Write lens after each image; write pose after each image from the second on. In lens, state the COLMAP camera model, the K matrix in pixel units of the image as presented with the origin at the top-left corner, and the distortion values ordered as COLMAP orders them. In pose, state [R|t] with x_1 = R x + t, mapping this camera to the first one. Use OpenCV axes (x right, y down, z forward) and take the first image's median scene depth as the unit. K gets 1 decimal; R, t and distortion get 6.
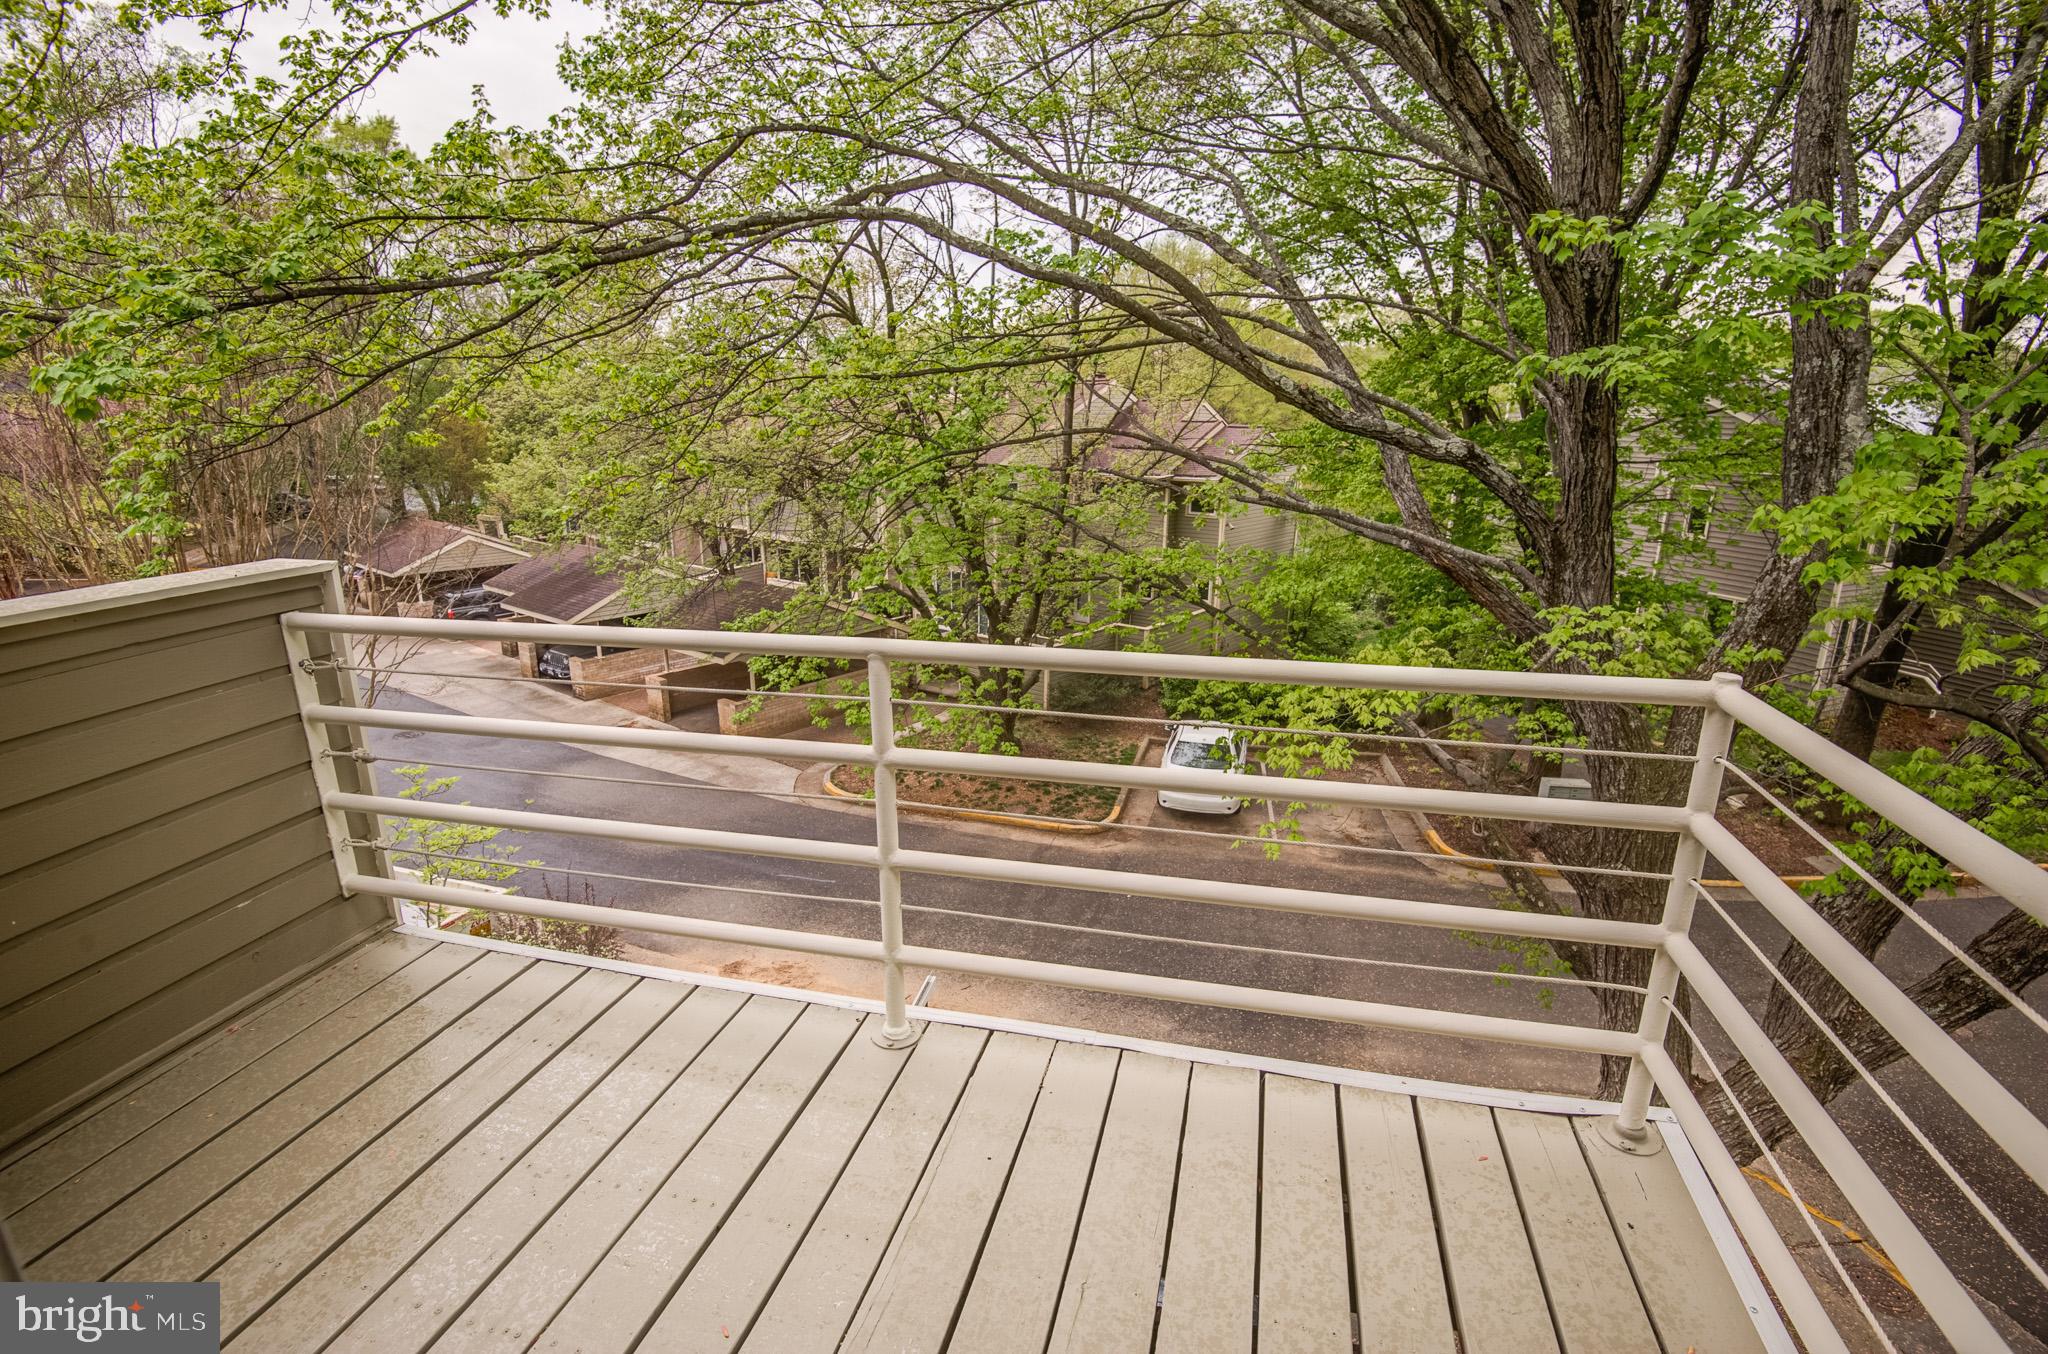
lens RADIAL K [[963.8, 0, 1022.4], [0, 963.8, 652.9], [0, 0, 1]] dist [0.013019, -0.029704]
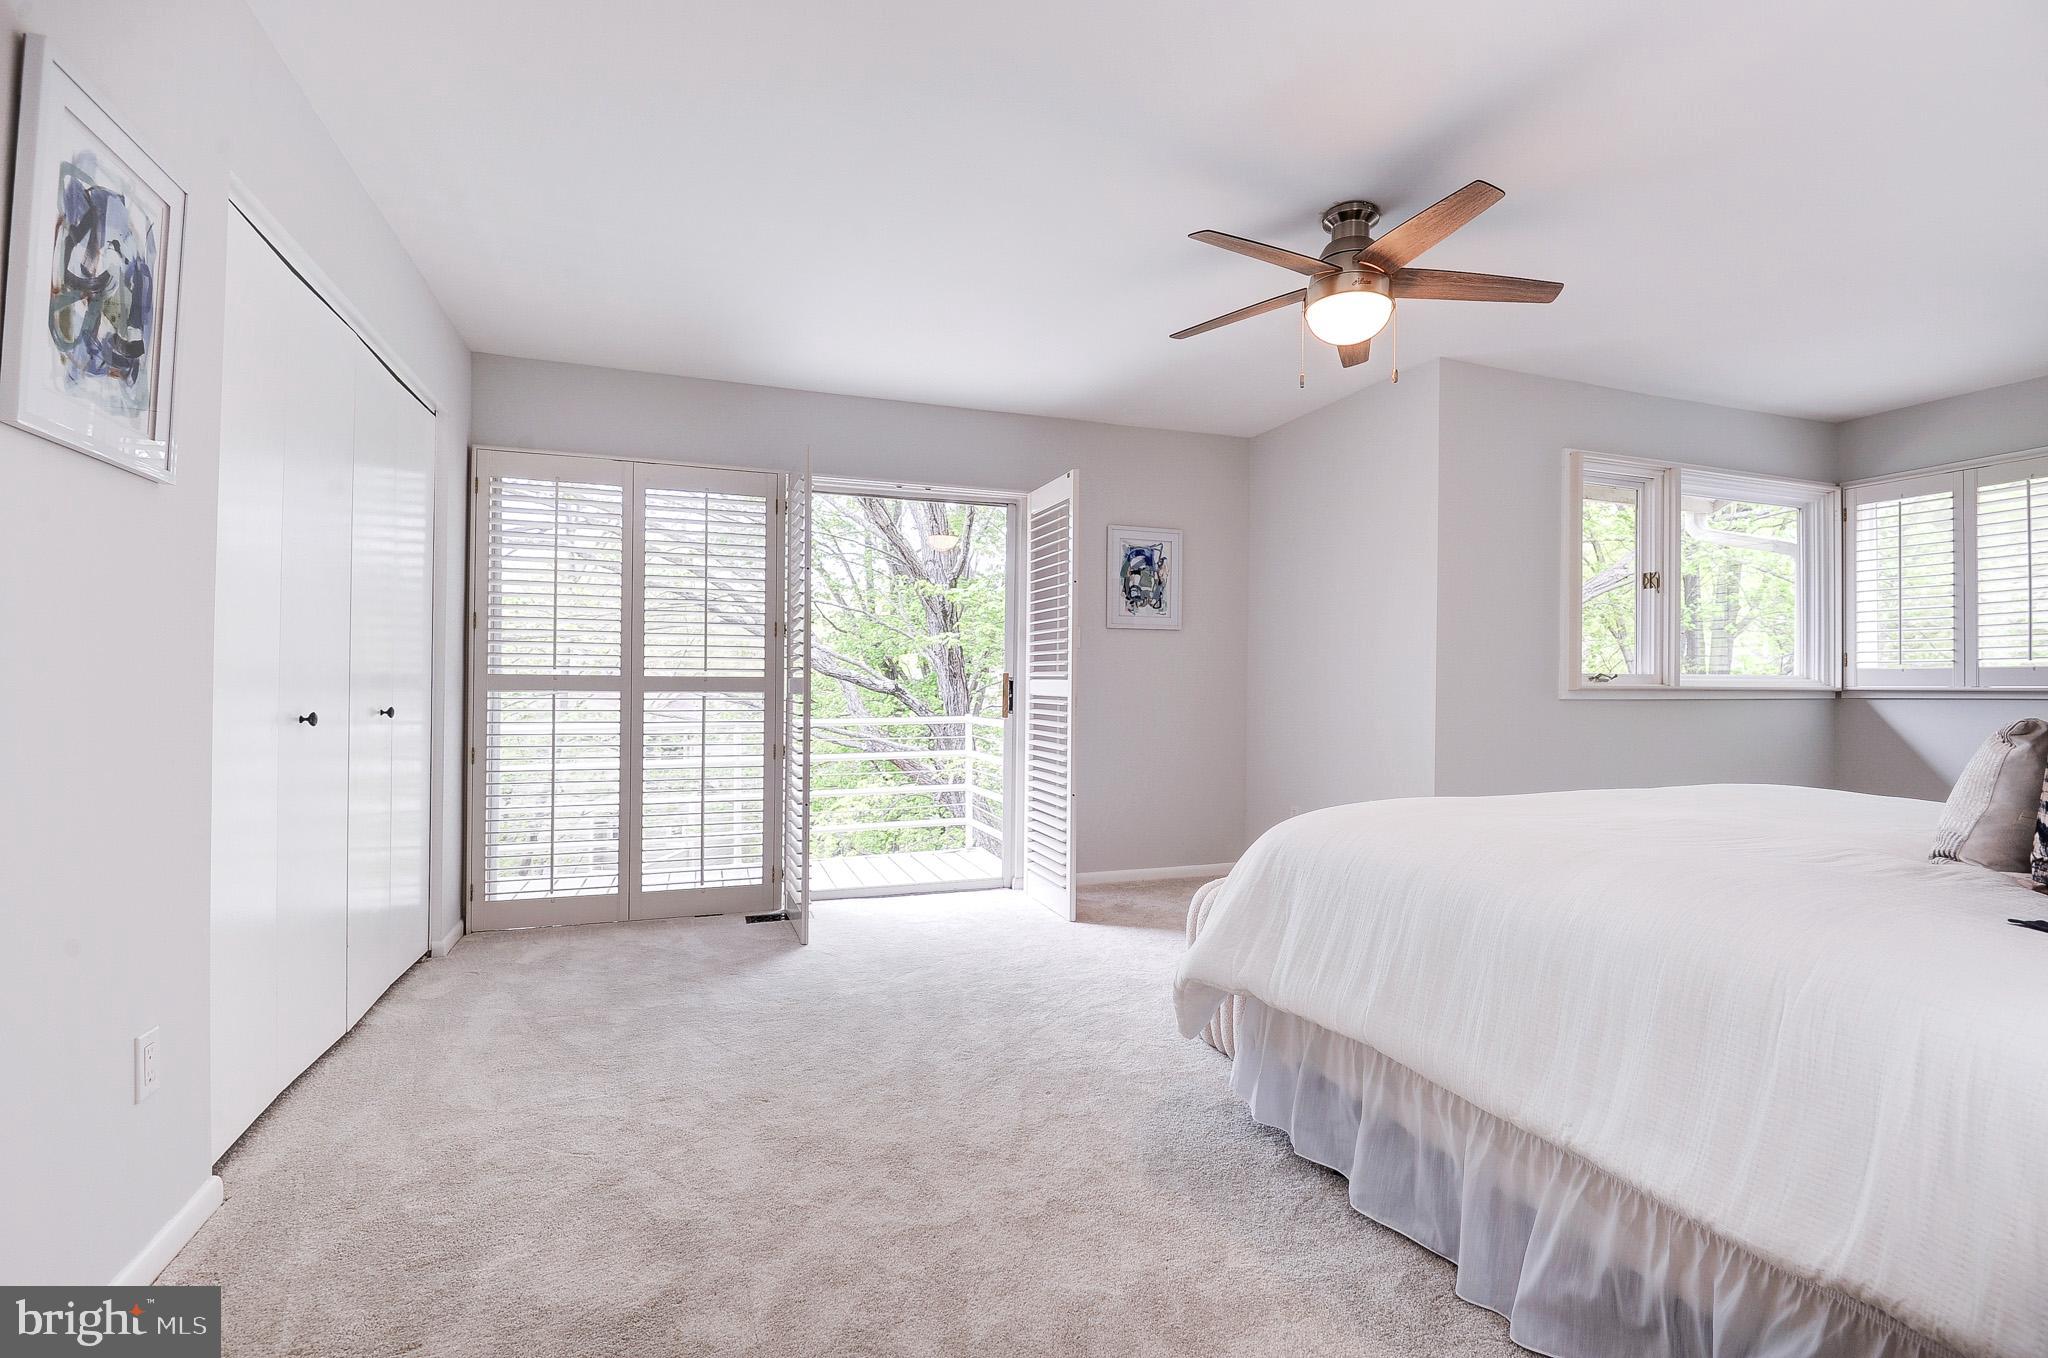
lens RADIAL K [[963.8, 0, 1022.4], [0, 963.8, 654.9], [0, 0, 1]] dist [0.013019, -0.029704]
pose [[0.844901, 0.008478, 0.534856, -0.280994], [0.138426, 0.962350, -0.233923, 0.176180], [-0.516702, 0.271680, 0.811917, -0.560798]]
